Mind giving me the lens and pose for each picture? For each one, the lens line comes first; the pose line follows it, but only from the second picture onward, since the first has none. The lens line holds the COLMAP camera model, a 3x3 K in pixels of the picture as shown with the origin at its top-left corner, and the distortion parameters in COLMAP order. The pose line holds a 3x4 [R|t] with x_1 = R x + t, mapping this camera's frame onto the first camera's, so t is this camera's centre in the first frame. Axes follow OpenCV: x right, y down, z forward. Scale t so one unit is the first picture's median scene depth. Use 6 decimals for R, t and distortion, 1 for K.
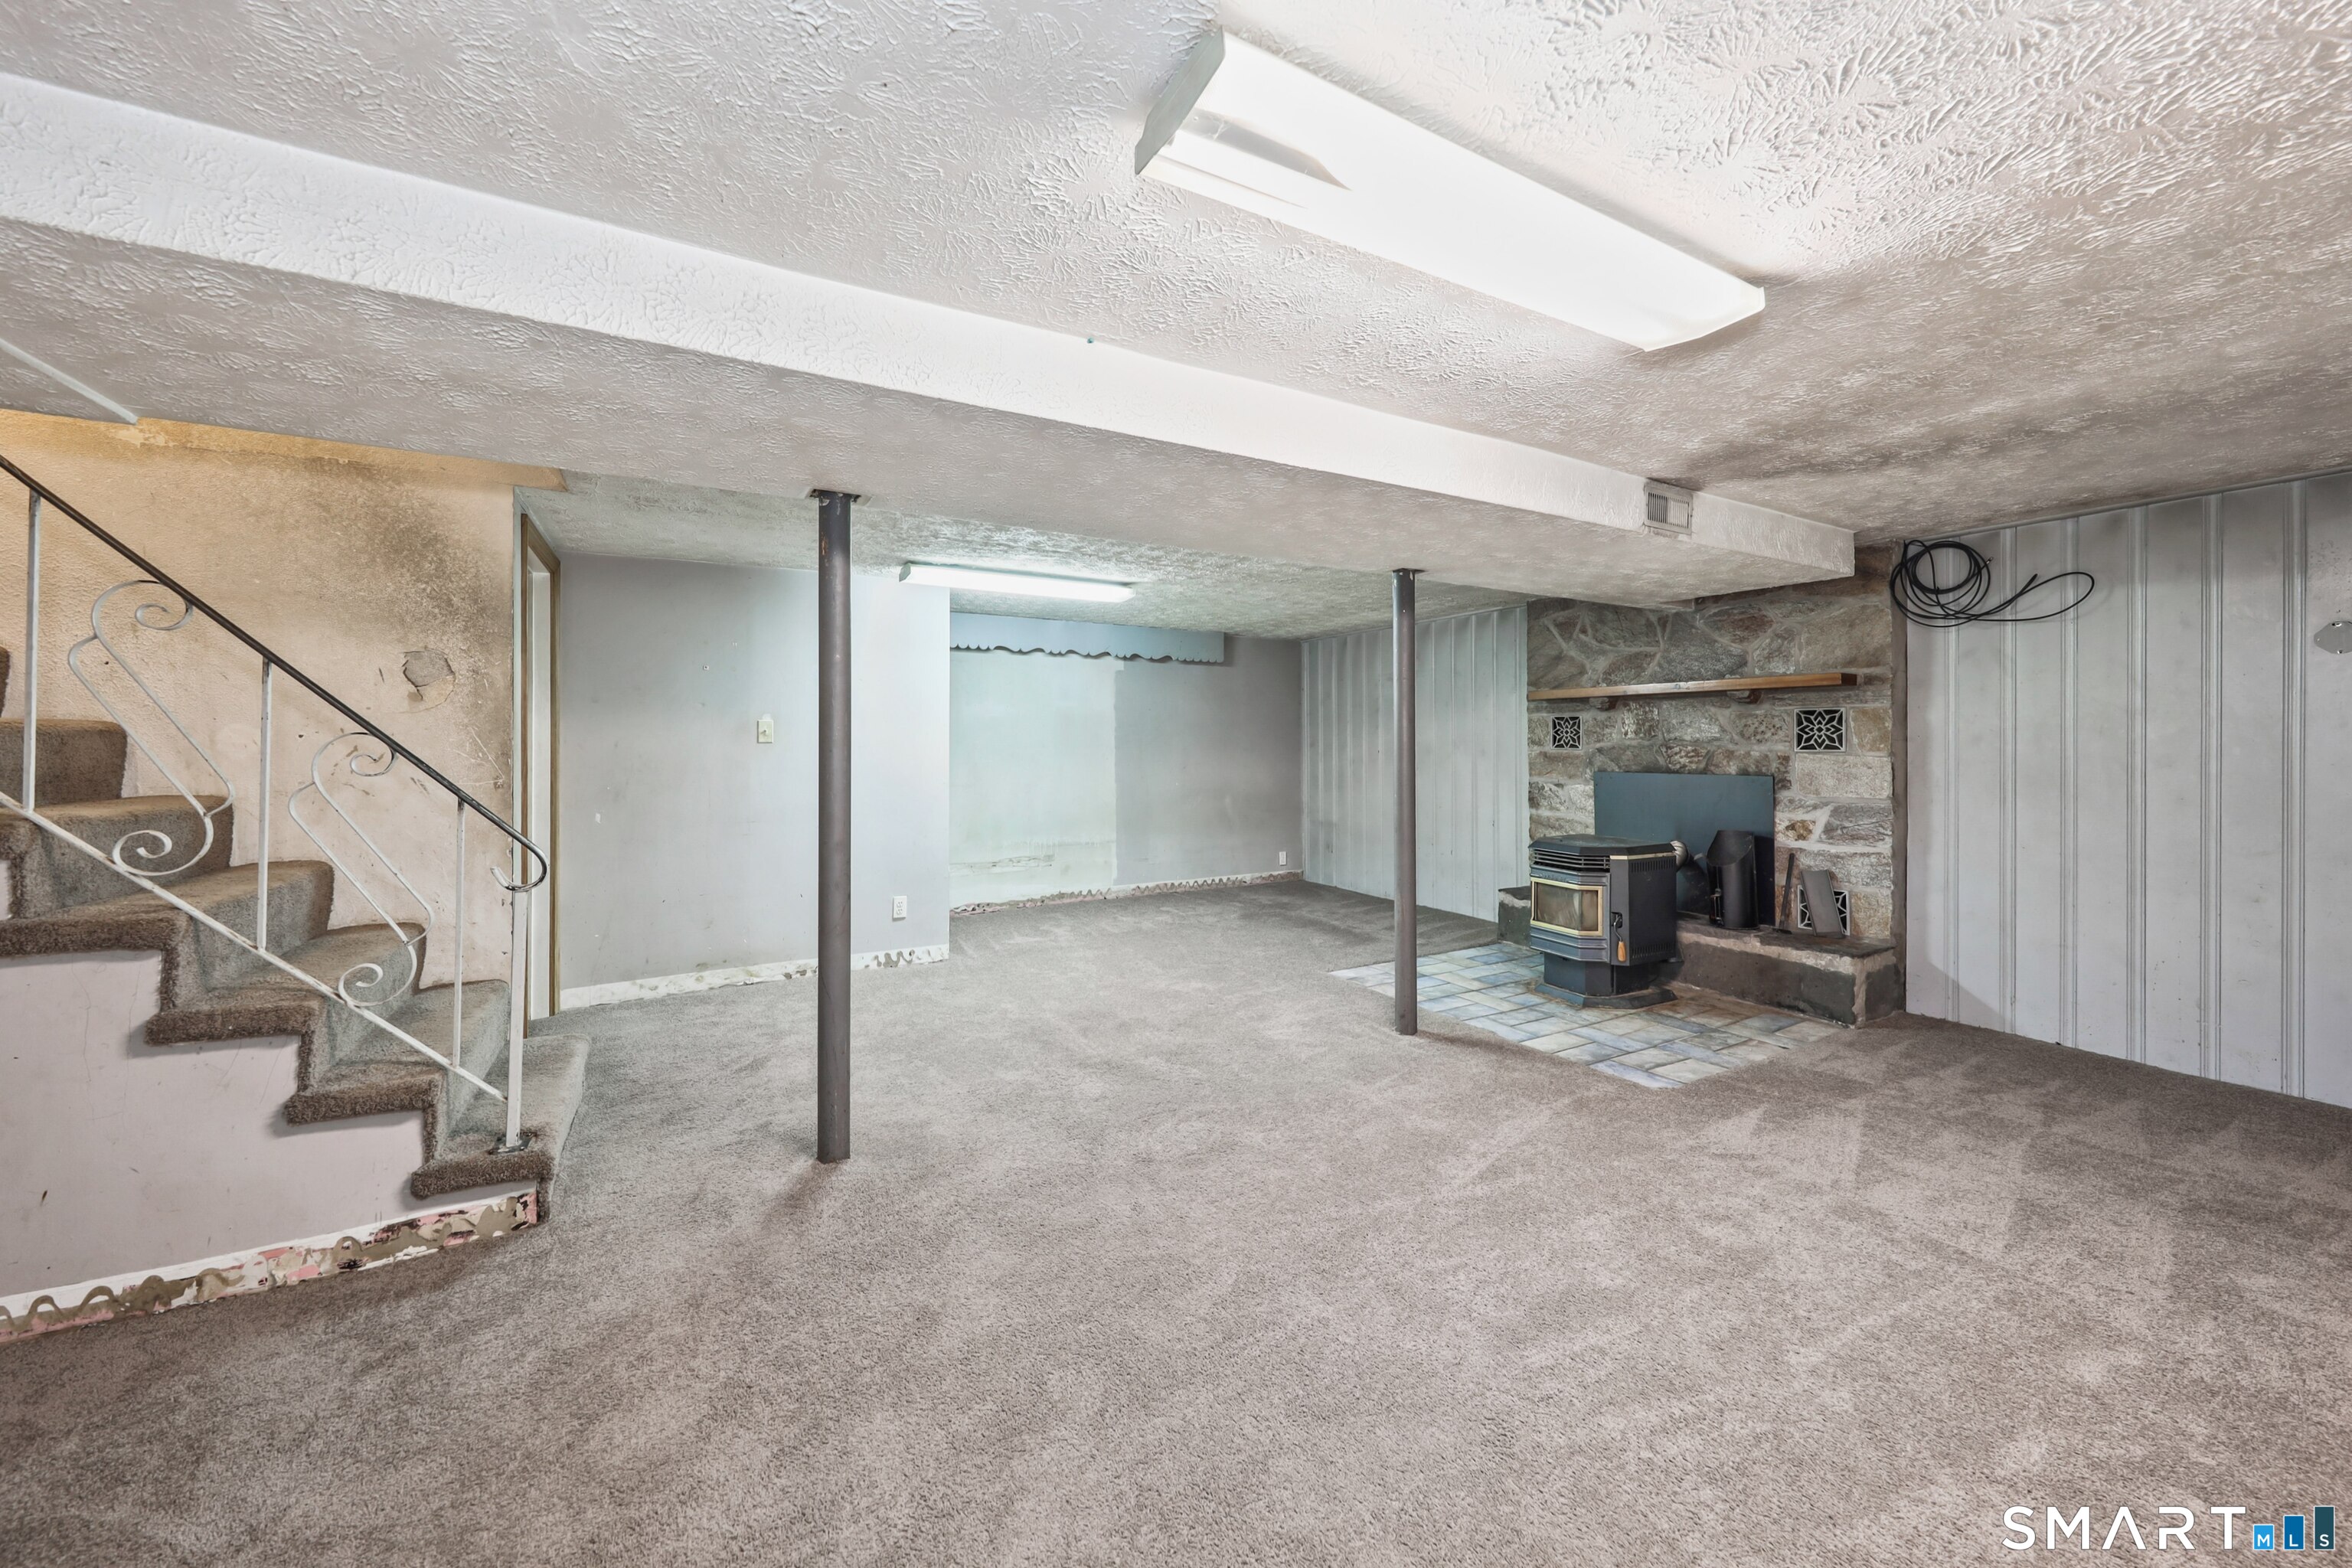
lens RADIAL K [[865.1, 0, 1154.9], [0, 865.1, 746.3], [0, 0, 1]] dist [0.001057, 0.000022]
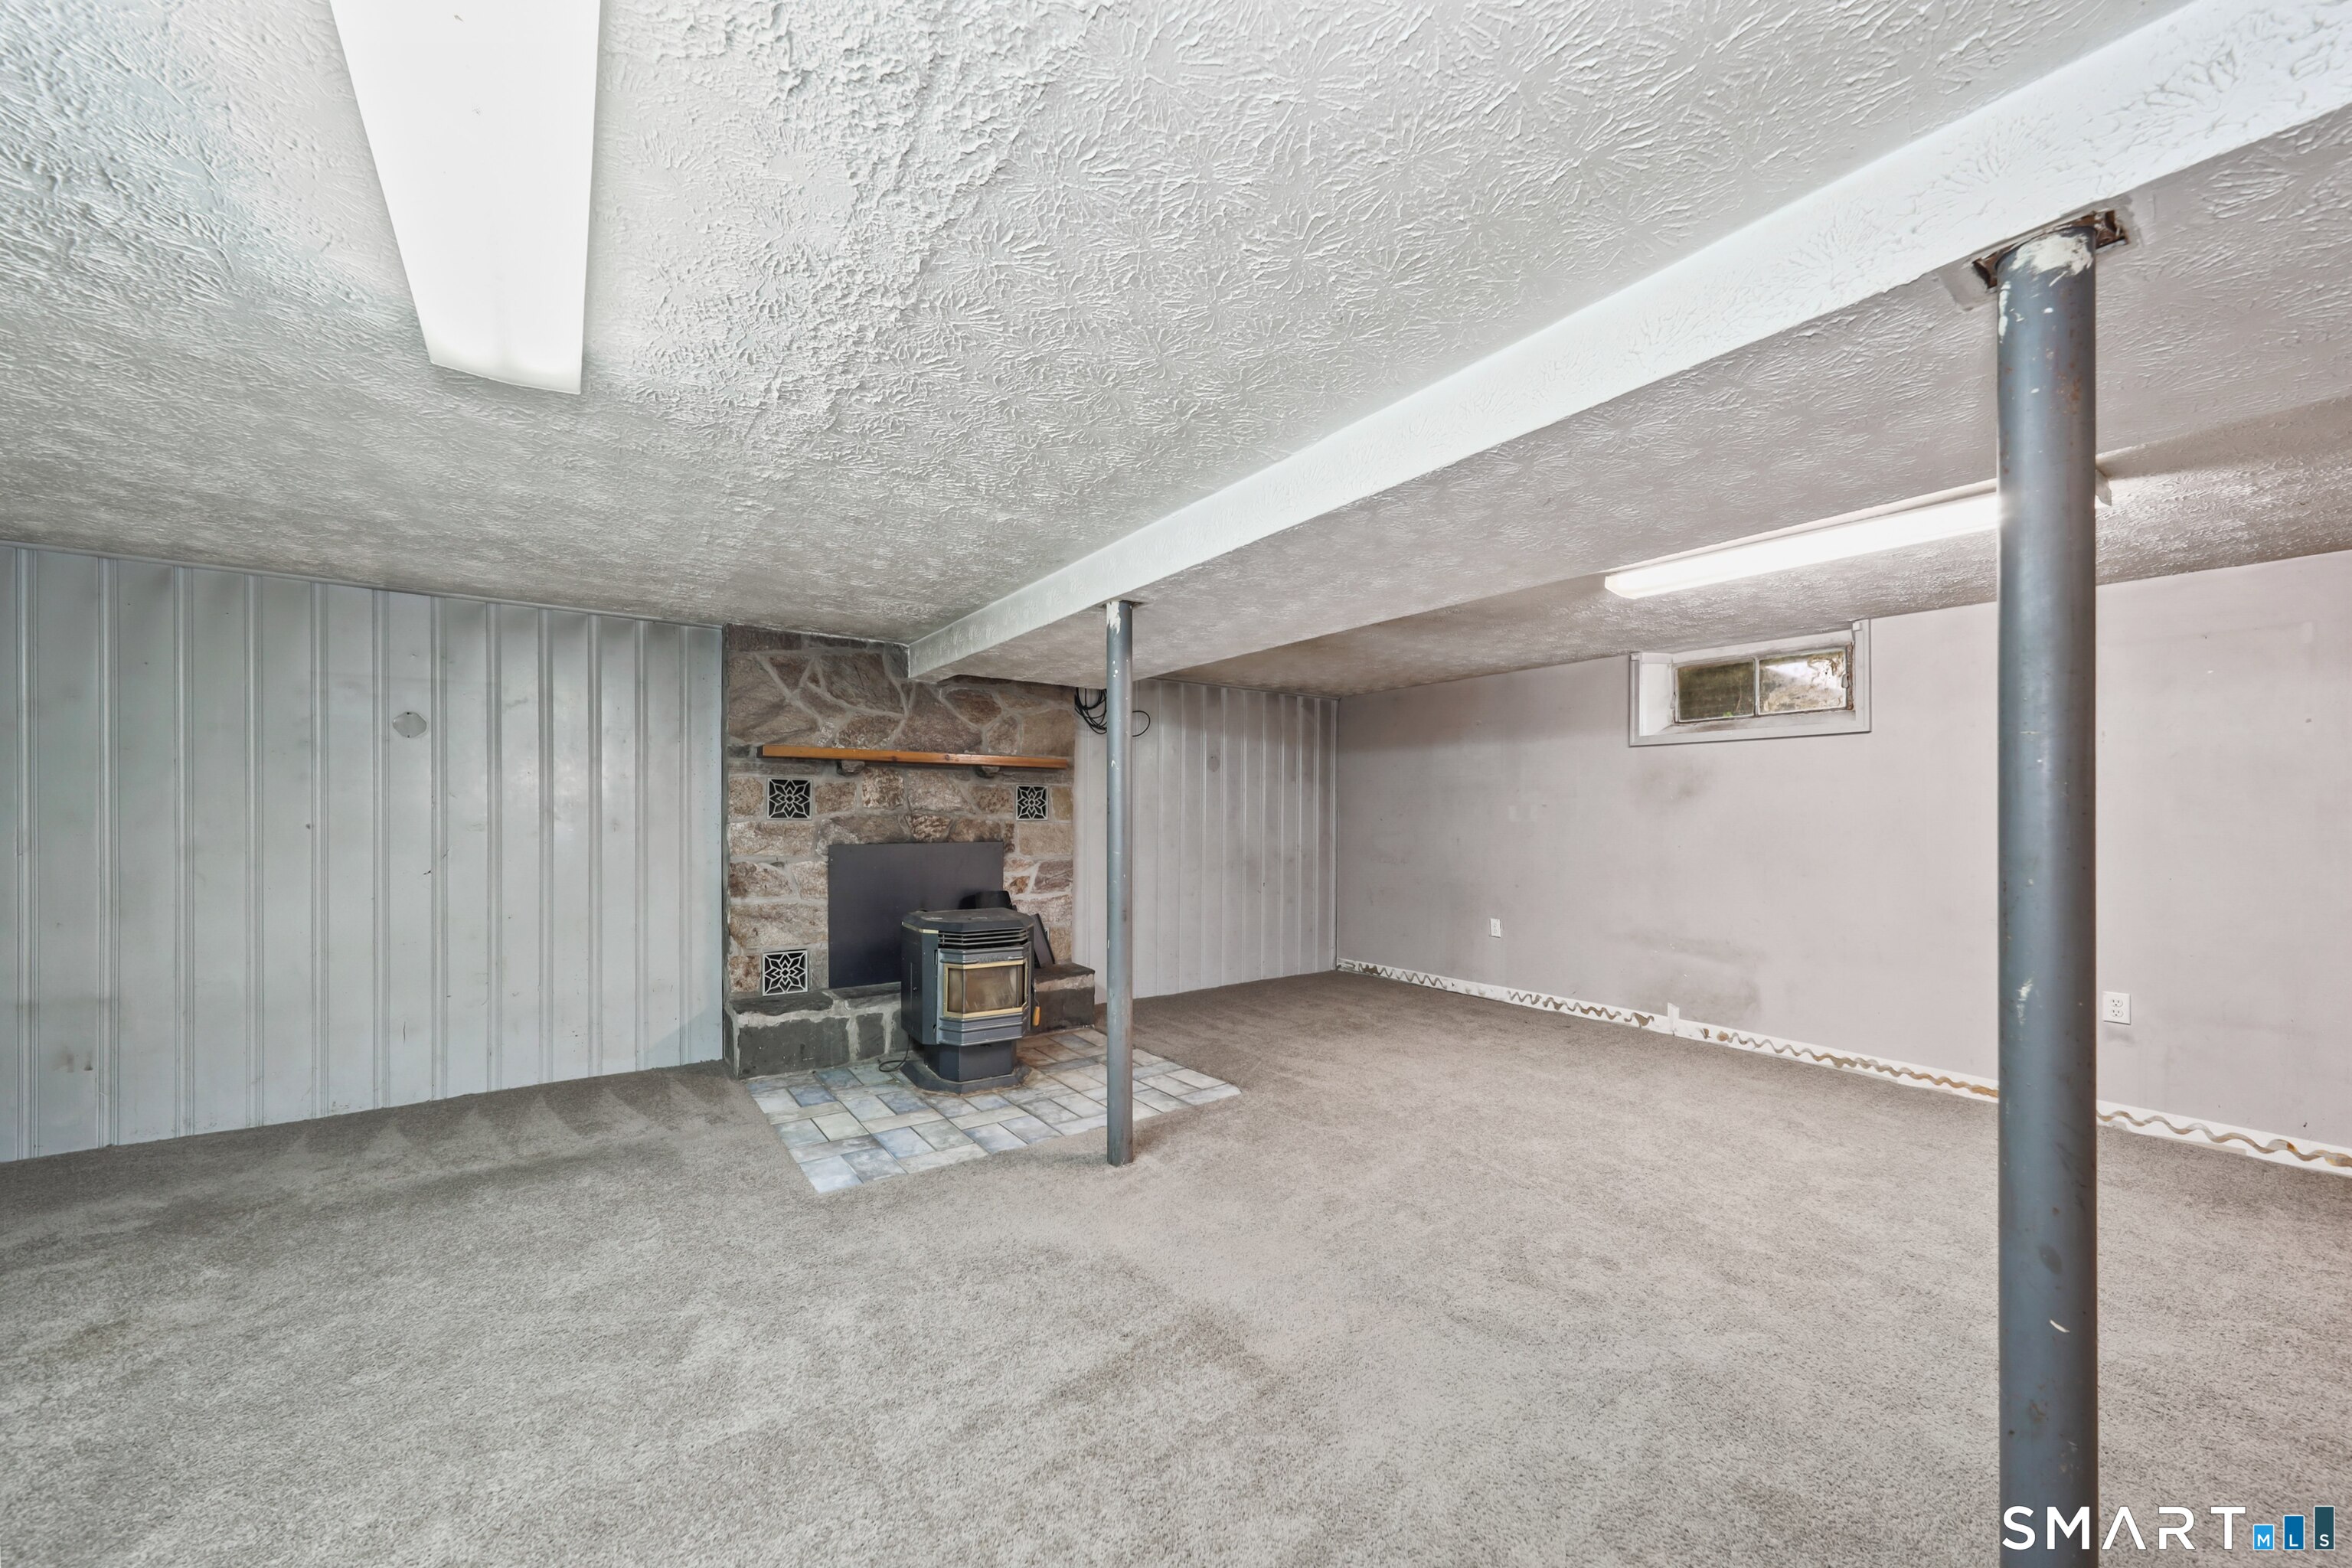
lens RADIAL K [[865.1, 0, 1177.7], [0, 865.1, 808.9], [0, 0, 1]] dist [0.001057, 0.000022]
pose [[-0.121136, 0.004078, 0.992627, -0.460093], [-0.002746, 0.999986, -0.004443, -0.004771], [-0.992632, -0.003264, -0.121124, 0.882159]]
